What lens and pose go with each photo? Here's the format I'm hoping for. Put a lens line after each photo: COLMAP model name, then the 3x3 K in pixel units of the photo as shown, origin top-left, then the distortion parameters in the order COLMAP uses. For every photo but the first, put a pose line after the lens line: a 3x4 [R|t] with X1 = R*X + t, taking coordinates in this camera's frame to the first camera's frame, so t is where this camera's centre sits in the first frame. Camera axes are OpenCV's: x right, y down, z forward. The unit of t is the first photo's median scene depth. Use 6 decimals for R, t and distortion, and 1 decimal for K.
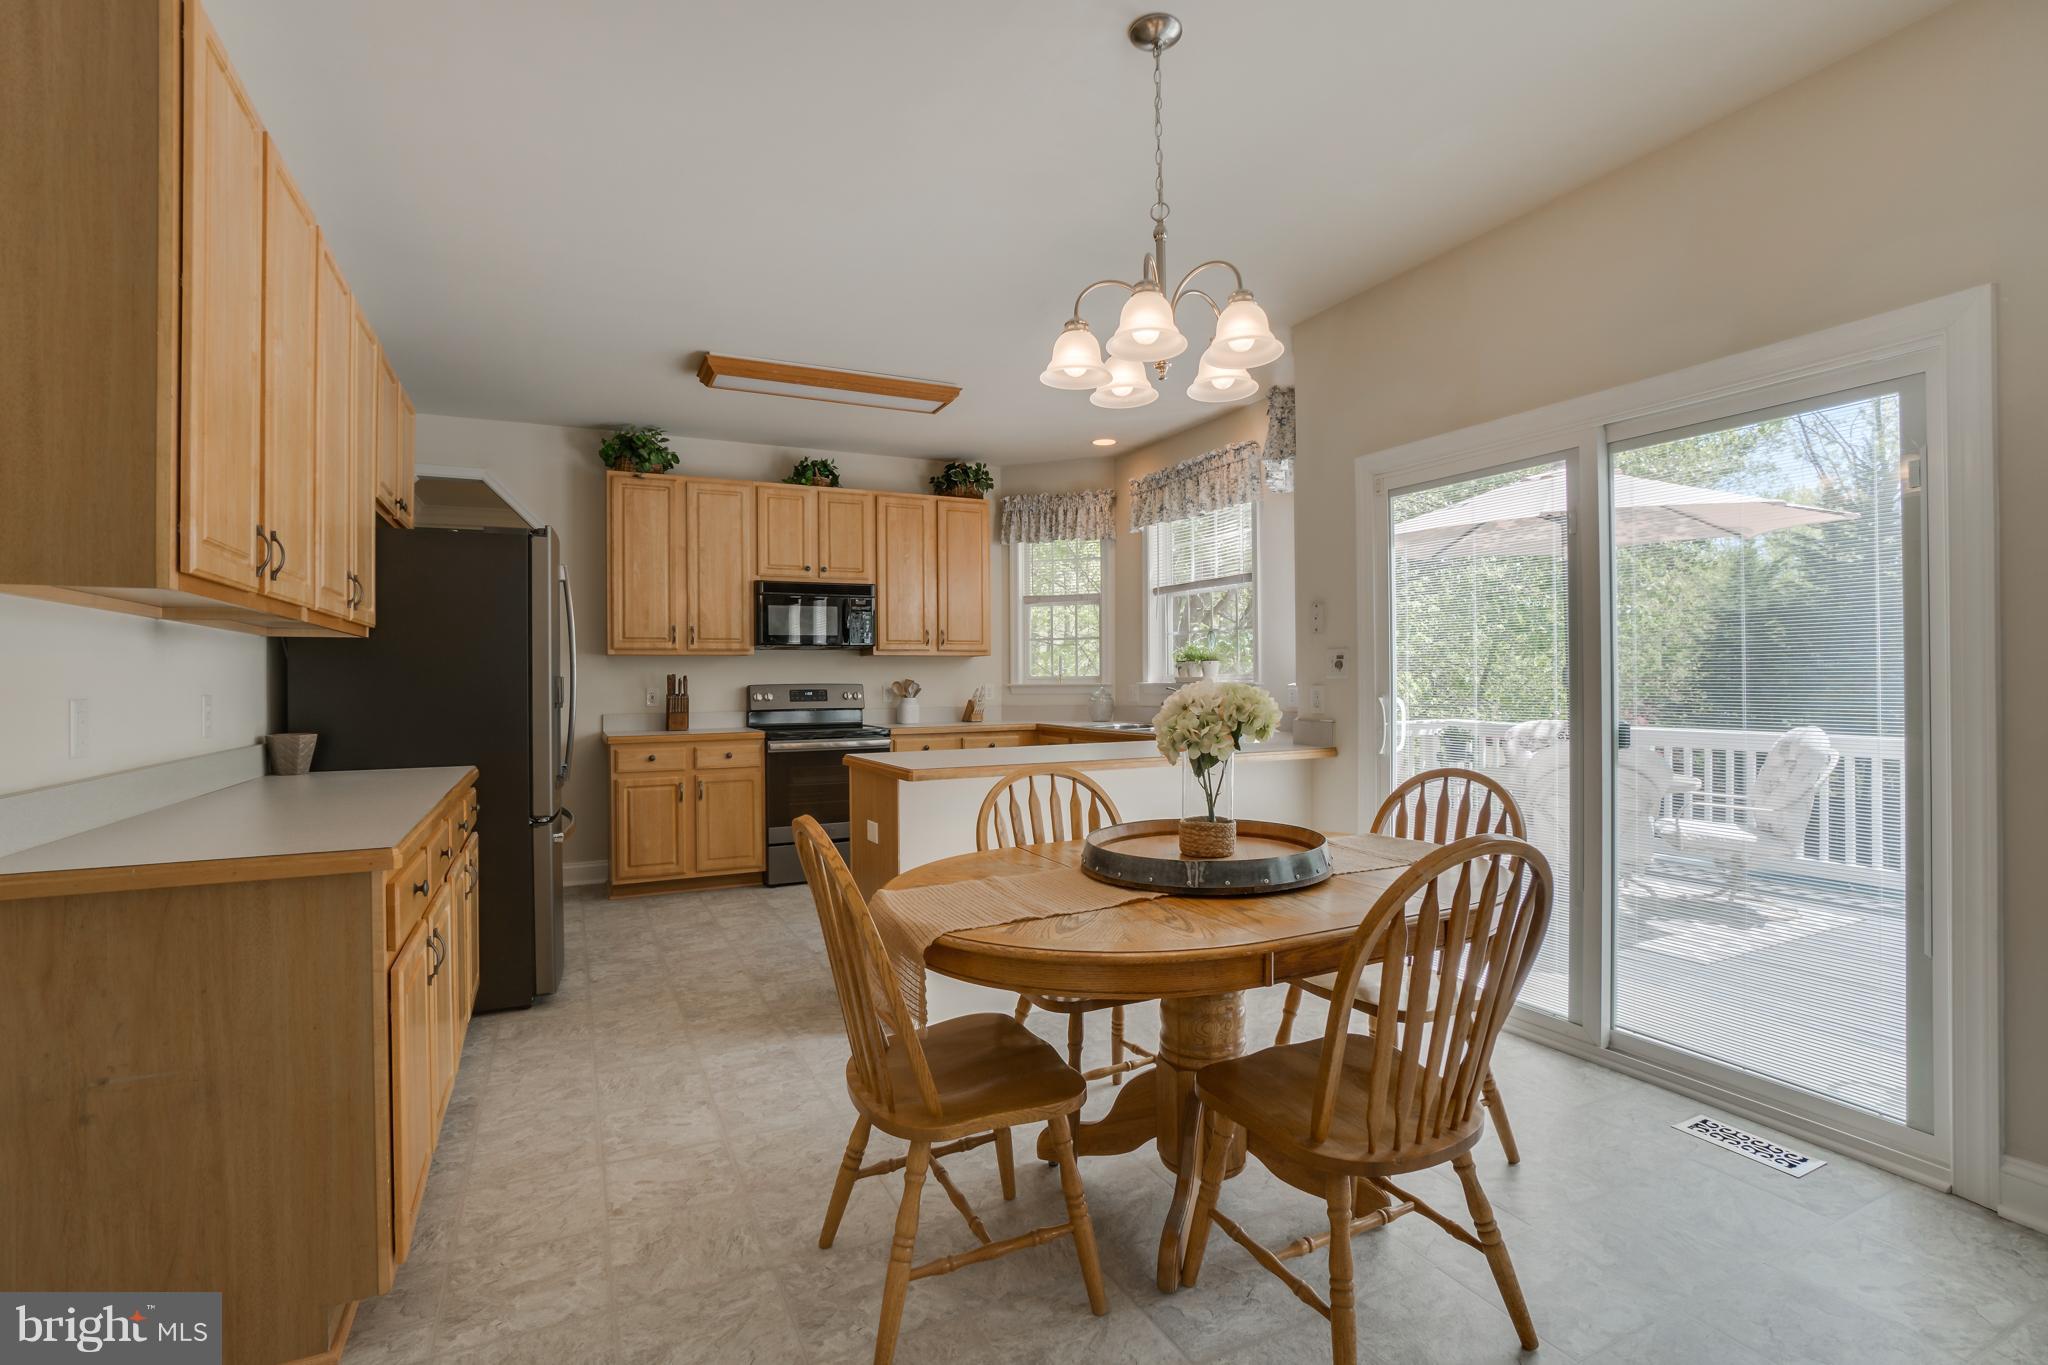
lens RADIAL K [[938.7, 0, 1020.0], [0, 938.7, 667.8], [0, 0, 1]] dist [-0.049070, 0.020241]
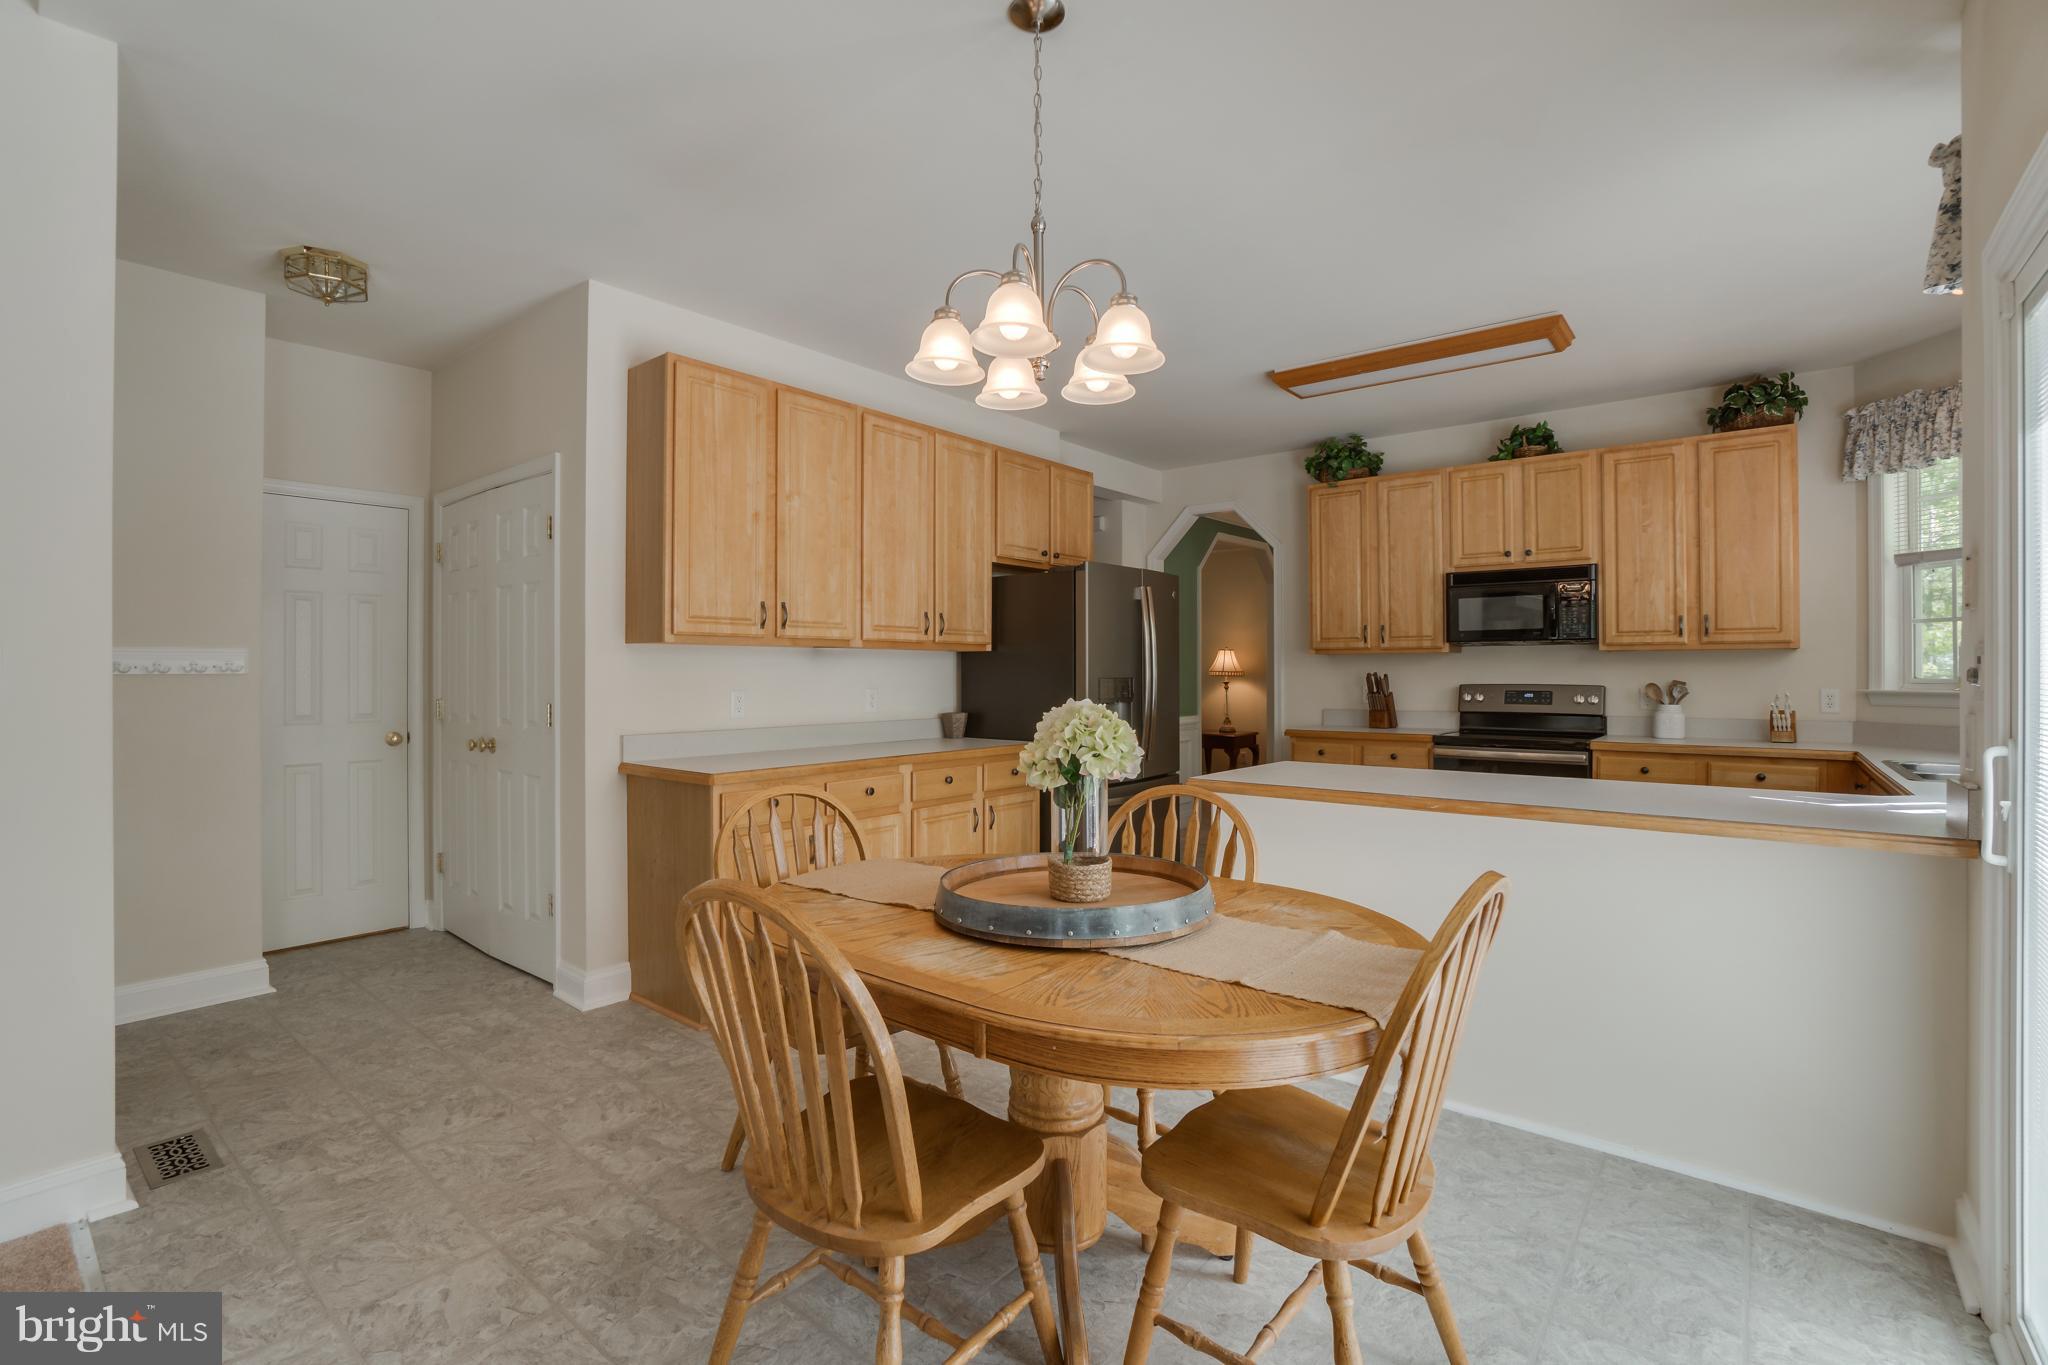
lens RADIAL K [[940.1, 0, 1034.6], [0, 940.1, 664.3], [0, 0, 1]] dist [-0.053042, 0.020352]
pose [[0.420744, 0.001838, -0.907178, 0.368081], [0.008445, 0.999947, 0.005943, -0.010510], [0.907140, -0.010162, 0.420706, 0.218952]]
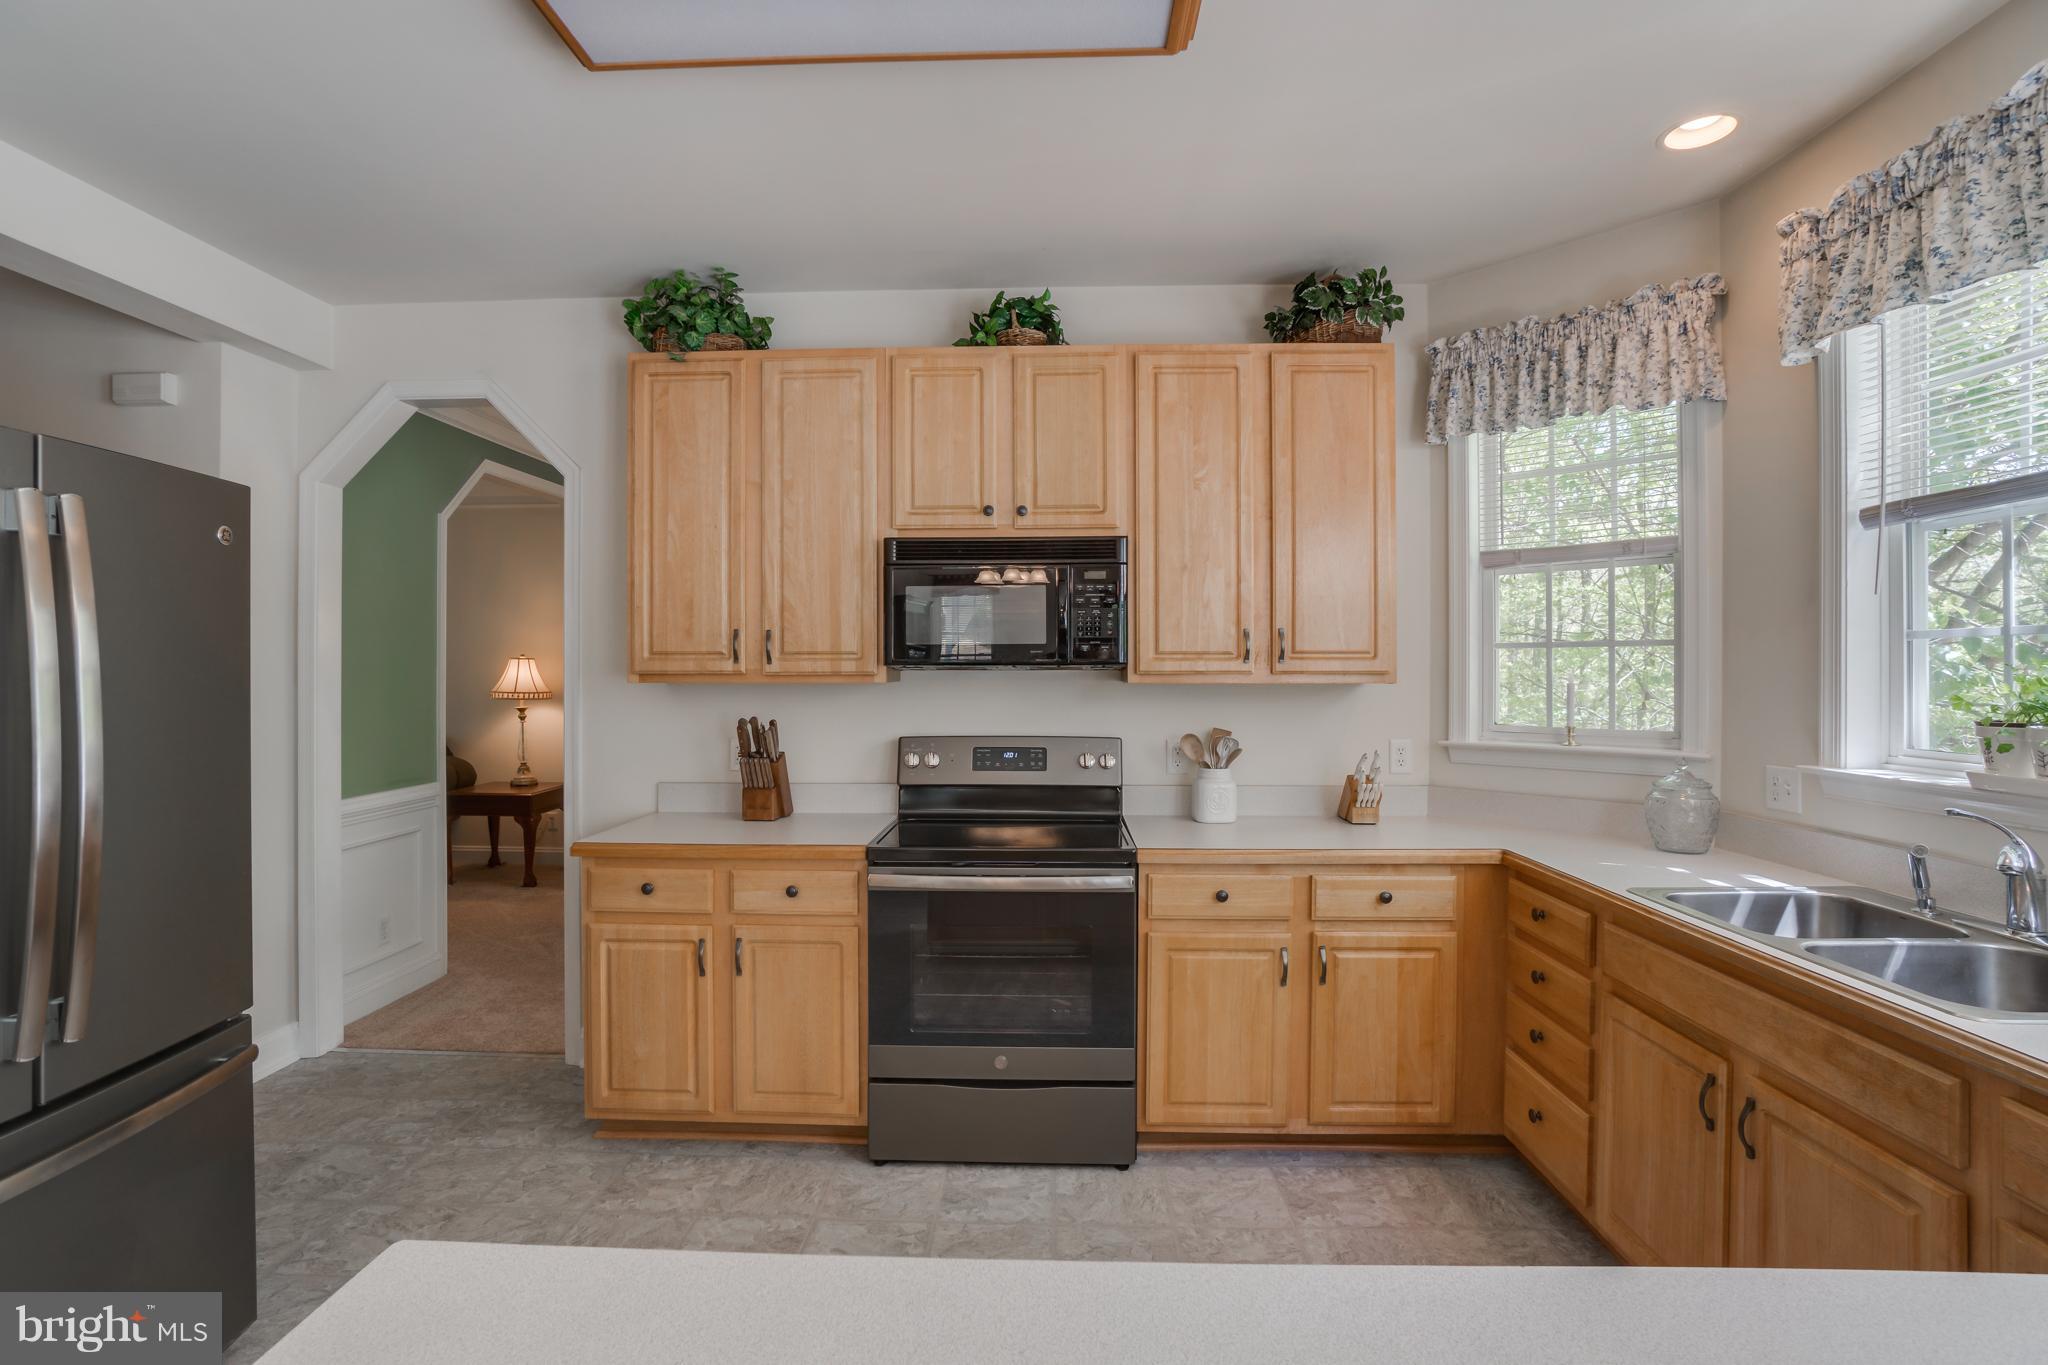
lens RADIAL K [[938.7, 0, 1020.0], [0, 938.7, 667.8], [0, 0, 1]] dist [-0.049070, 0.020241]
pose [[0.878766, 0.008859, -0.477170, 0.026285], [-0.002372, 0.999896, 0.014195, -0.028275], [0.477246, -0.011342, 0.878696, 0.550909]]
